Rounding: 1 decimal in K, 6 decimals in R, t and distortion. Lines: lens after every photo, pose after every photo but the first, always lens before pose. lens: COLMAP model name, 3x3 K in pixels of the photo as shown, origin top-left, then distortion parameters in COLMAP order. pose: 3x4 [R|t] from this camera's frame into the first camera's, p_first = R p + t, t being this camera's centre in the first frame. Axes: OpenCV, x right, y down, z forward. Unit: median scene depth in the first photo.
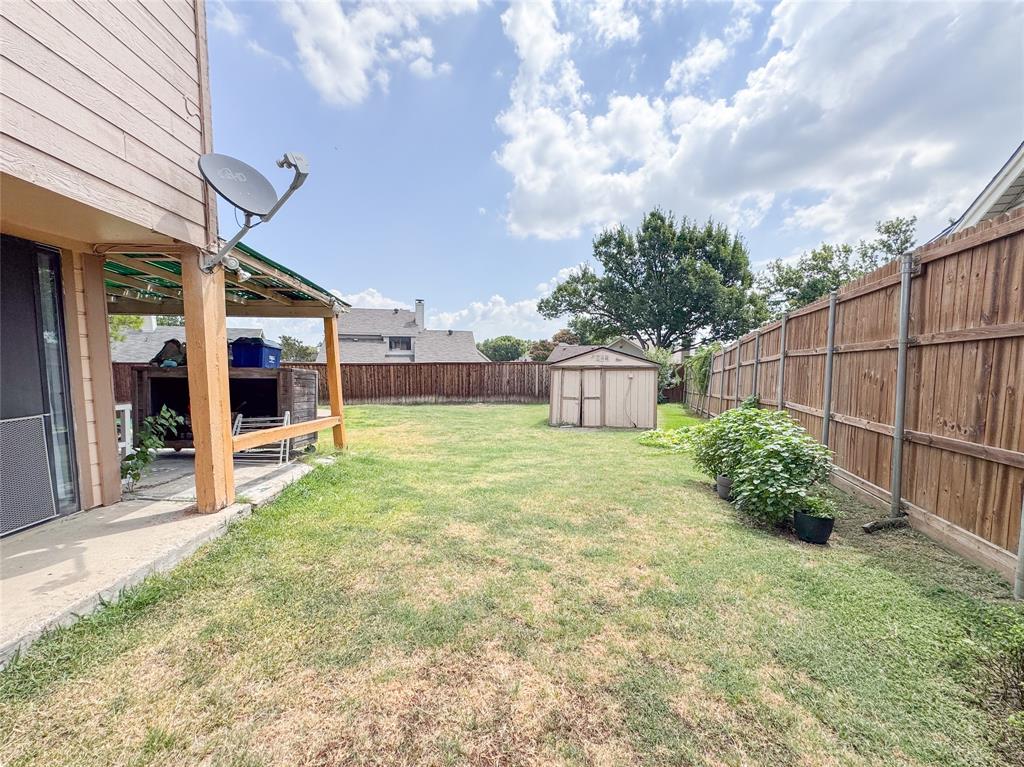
lens RADIAL K [[424.1, 0, 495.1], [0, 424.1, 401.8], [0, 0, 1]] dist [-0.002027, 0.000300]
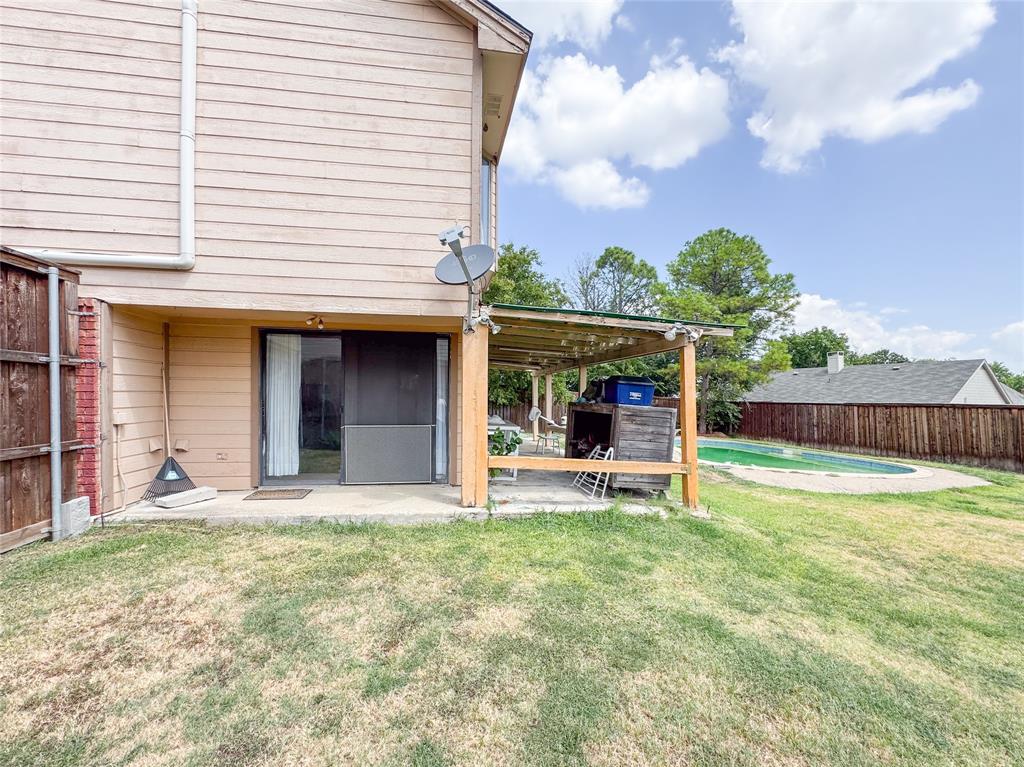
lens RADIAL K [[424.1, 0, 495.1], [0, 424.1, 401.8], [0, 0, 1]] dist [-0.002027, 0.000300]
pose [[0.127390, 0.004537, -0.991842, 0.186632], [-0.102239, 0.994723, -0.008581, -0.019398], [0.986569, 0.102498, 0.127182, 0.242294]]
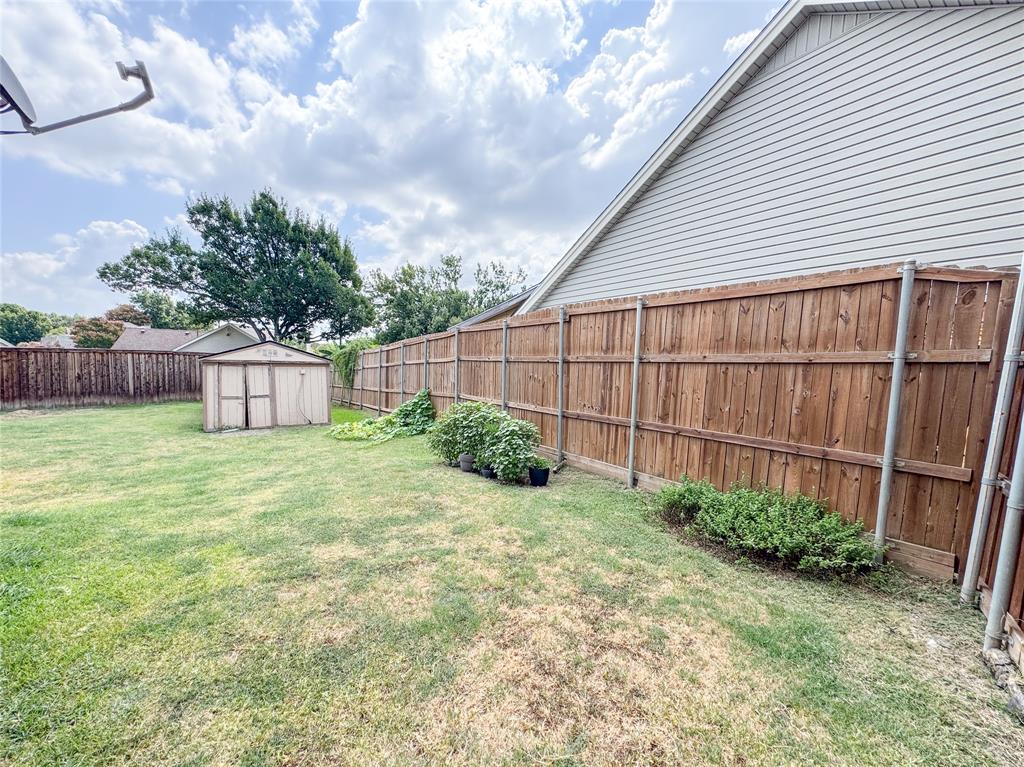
lens RADIAL K [[424.1, 0, 495.1], [0, 424.1, 401.8], [0, 0, 1]] dist [-0.002027, 0.000300]
pose [[0.627092, -0.058217, 0.776767, -0.158328], [0.040152, 0.998293, 0.042405, -0.015215], [-0.777910, 0.004597, 0.628359, 0.037614]]
